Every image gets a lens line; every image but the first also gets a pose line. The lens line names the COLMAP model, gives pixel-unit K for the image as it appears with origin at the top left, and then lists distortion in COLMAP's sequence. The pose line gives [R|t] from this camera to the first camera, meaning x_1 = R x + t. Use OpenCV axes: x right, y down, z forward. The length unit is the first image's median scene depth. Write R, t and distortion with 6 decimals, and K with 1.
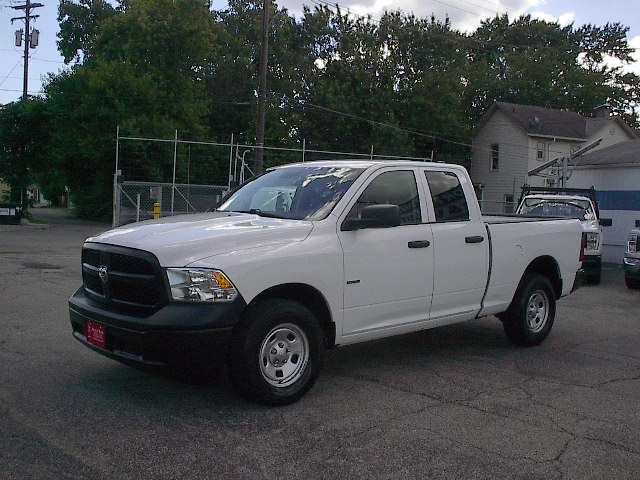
lens RADIAL K [[721.7, 0, 319.5], [0, 721.7, 239.5], [0, 0, 1]] dist [-0.117089, 0.000000]
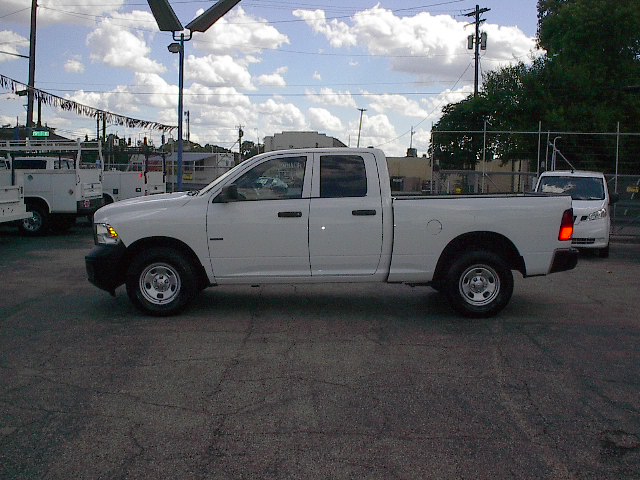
lens RADIAL K [[721.7, 0, 318.4], [0, 721.7, 240.6], [0, 0, 1]] dist [-0.117089, 0.000000]
pose [[0.726286, 0.035782, -0.686461, 0.927707], [-0.025354, 0.999359, 0.025267, 0.016762], [0.686925, -0.000946, 0.726727, 0.092301]]
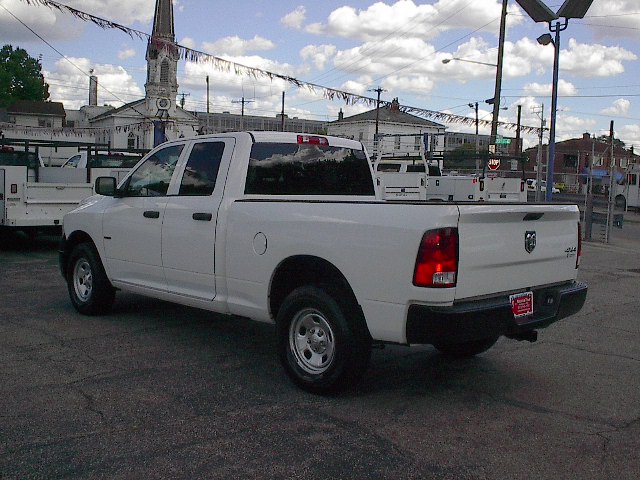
lens RADIAL K [[721.7, 0, 321.3], [0, 721.7, 239.1], [0, 0, 1]] dist [-0.117089, 0.000000]
pose [[0.018360, 0.052005, -0.998478, 1.043004], [-0.087348, 0.994911, 0.050213, -0.027738], [0.996009, 0.086293, 0.022809, 1.079543]]
